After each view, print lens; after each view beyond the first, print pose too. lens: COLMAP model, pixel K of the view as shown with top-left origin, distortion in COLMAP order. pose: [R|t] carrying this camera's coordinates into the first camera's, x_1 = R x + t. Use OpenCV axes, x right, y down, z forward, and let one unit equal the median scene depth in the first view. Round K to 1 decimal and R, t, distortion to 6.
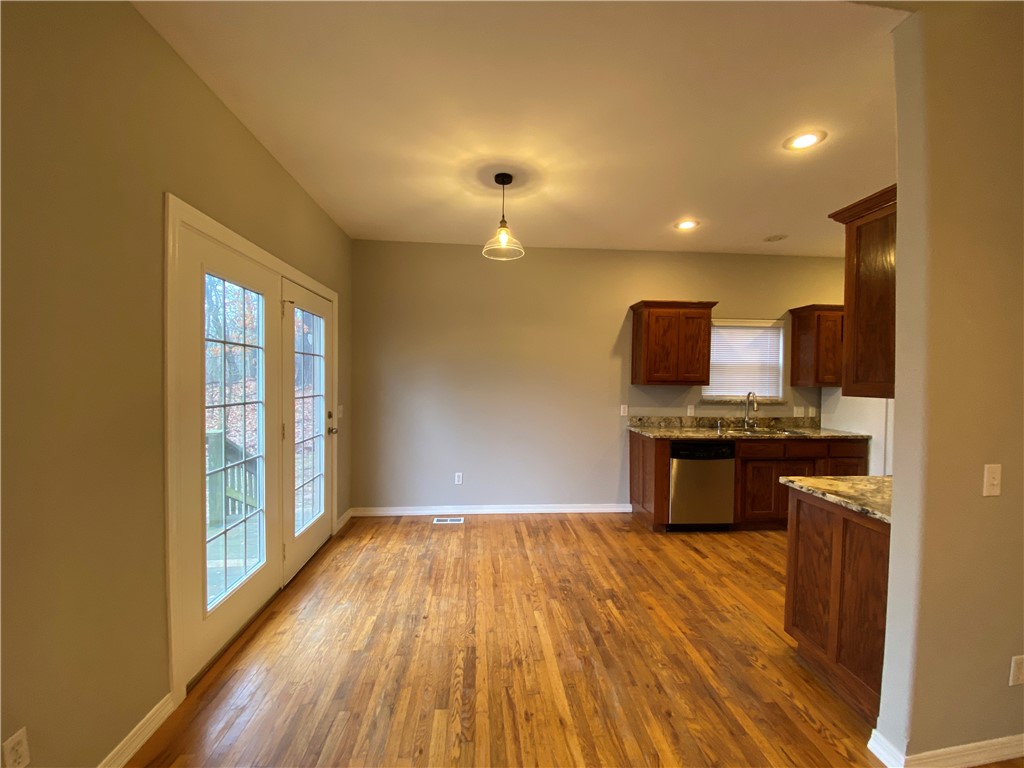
lens RADIAL K [[417.5, 0, 514.8], [0, 417.5, 382.2], [0, 0, 1]] dist [-0.026398, -0.001814]
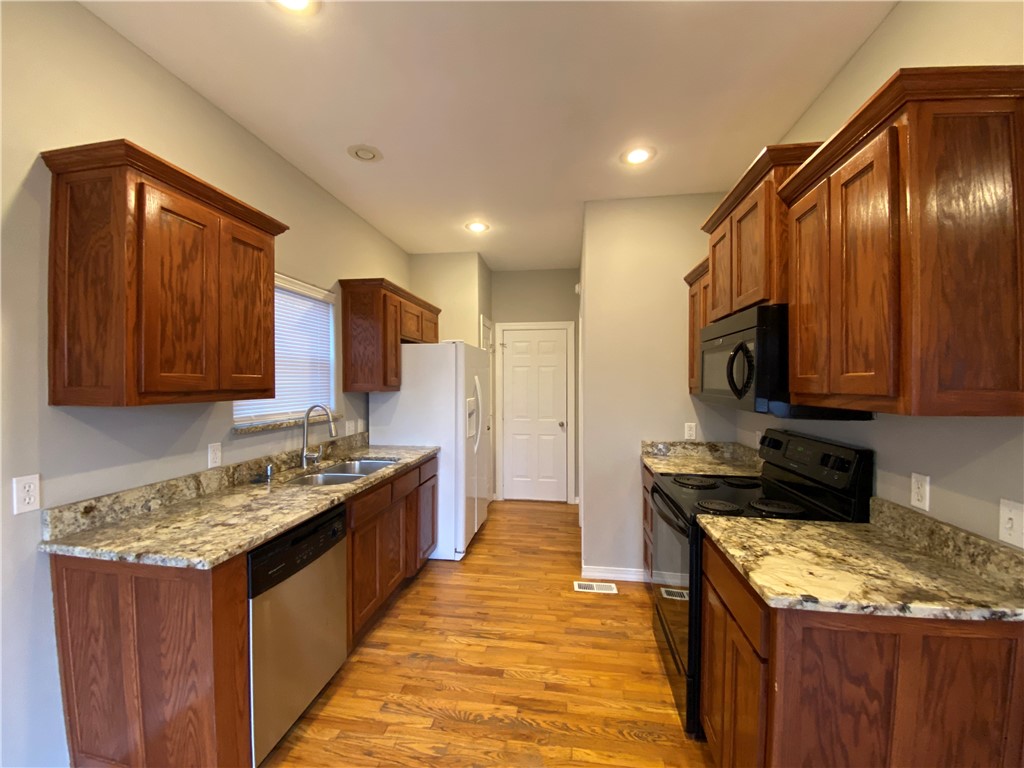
lens RADIAL K [[417.5, 0, 514.2], [0, 417.5, 382.7], [0, 0, 1]] dist [-0.026398, -0.001814]
pose [[0.227346, -0.014591, 0.973705, 0.067847], [0.015261, 0.999818, 0.011419, -0.009989], [-0.973694, 0.012263, 0.227528, 0.599642]]
